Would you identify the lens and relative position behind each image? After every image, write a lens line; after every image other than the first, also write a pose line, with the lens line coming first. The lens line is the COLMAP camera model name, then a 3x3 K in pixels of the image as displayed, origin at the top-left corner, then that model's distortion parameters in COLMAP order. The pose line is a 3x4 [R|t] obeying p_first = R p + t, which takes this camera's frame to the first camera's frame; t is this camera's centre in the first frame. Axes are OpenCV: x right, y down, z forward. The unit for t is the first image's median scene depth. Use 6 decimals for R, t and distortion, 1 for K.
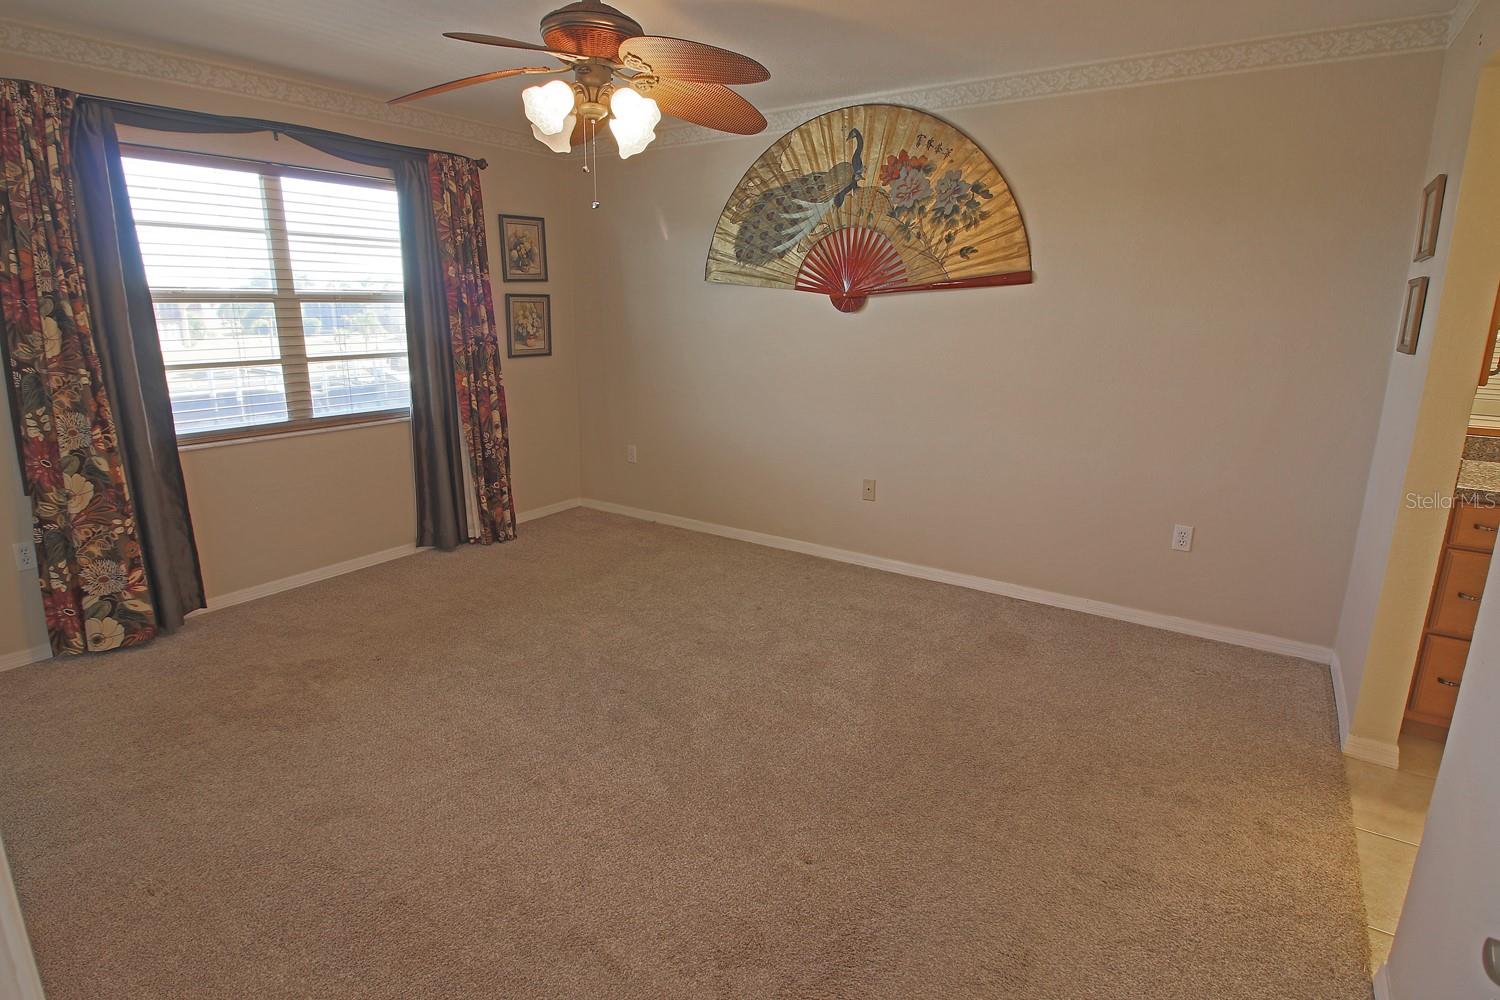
lens RADIAL K [[764.8, 0, 725.0], [0, 764.8, 493.3], [0, 0, 1]] dist [0.000871, -0.014124]
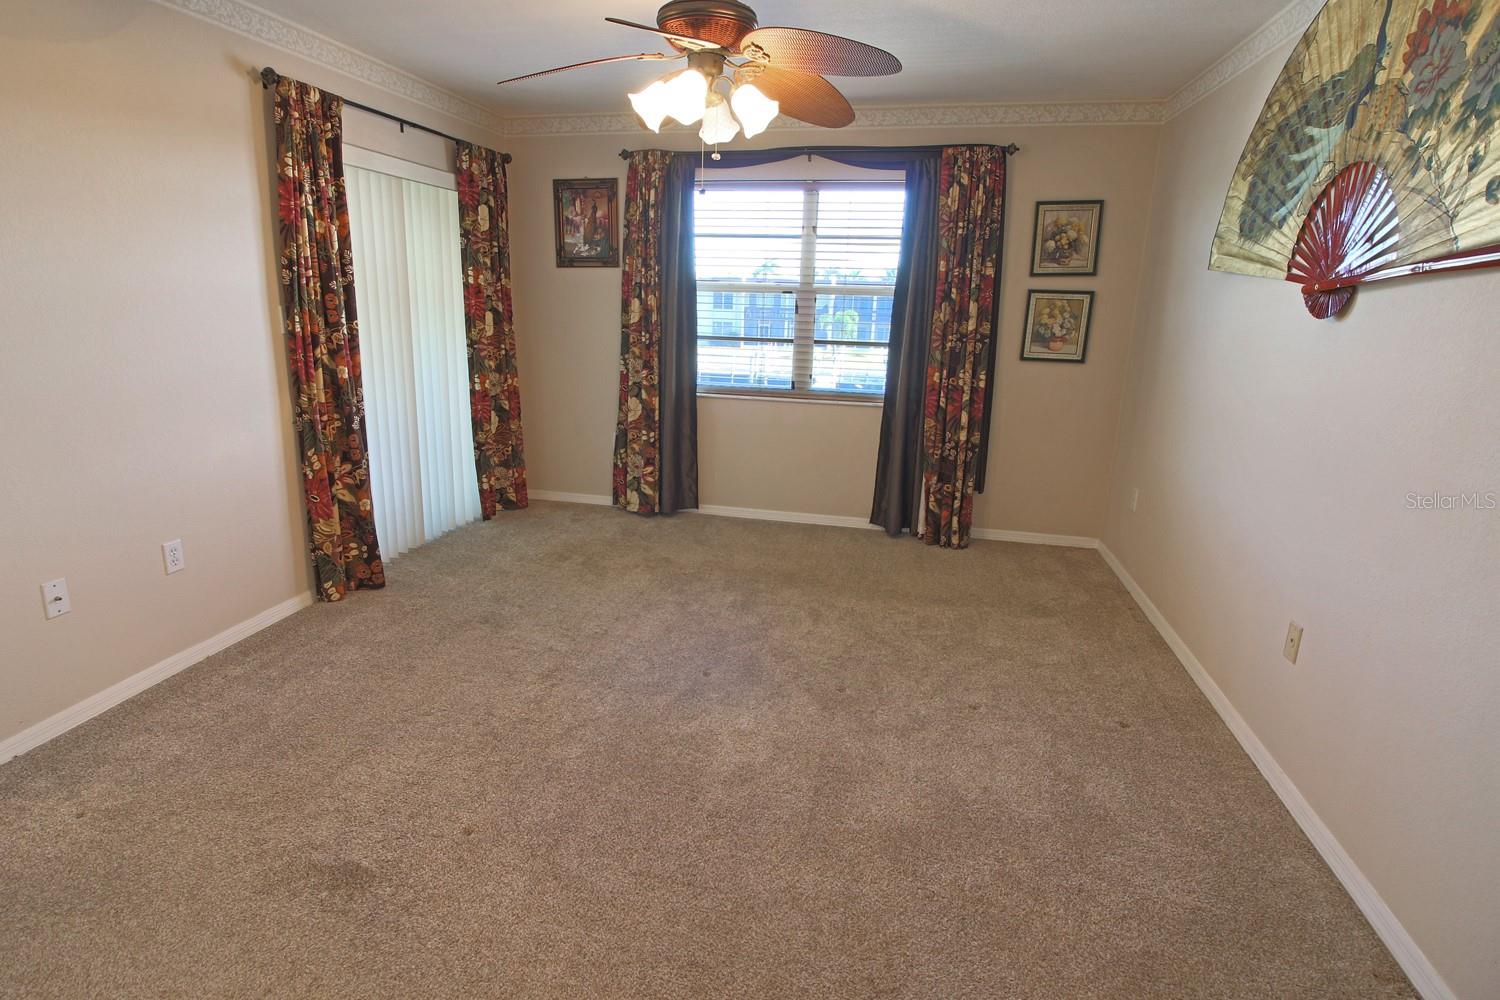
lens RADIAL K [[764.8, 0, 747.4], [0, 764.8, 494.0], [0, 0, 1]] dist [0.000871, -0.014124]
pose [[0.377413, 0.237313, -0.895121, 0.536573], [-0.246880, 0.957408, 0.149733, -0.096982], [0.892530, 0.164477, 0.419926, 0.426731]]
